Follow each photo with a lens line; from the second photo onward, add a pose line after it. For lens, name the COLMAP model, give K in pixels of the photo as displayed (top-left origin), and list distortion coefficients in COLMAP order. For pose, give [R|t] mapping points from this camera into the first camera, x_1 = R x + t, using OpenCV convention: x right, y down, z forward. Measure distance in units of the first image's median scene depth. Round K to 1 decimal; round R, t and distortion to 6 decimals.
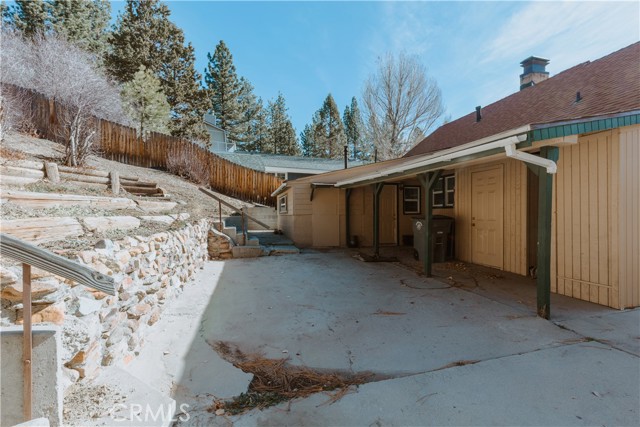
lens RADIAL K [[292.6, 0, 323.7], [0, 292.6, 212.8], [0, 0, 1]] dist [0.001414, -0.000238]
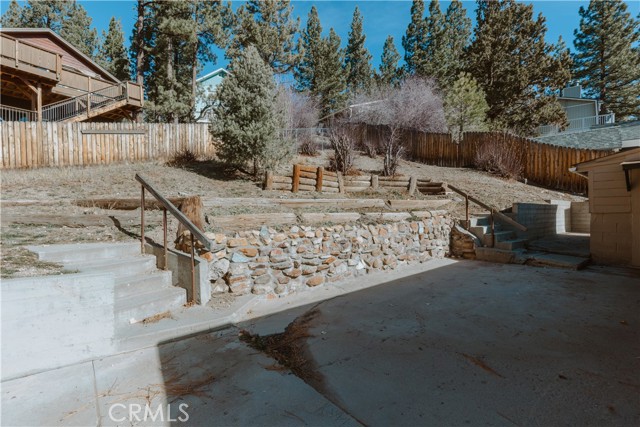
lens RADIAL K [[292.6, 0, 323.7], [0, 292.6, 212.8], [0, 0, 1]] dist [0.001414, -0.000238]
pose [[0.399808, 0.012509, -0.916514, 0.315146], [0.000945, 0.999901, 0.014059, -0.004158], [0.916599, -0.006487, 0.399756, 0.188224]]
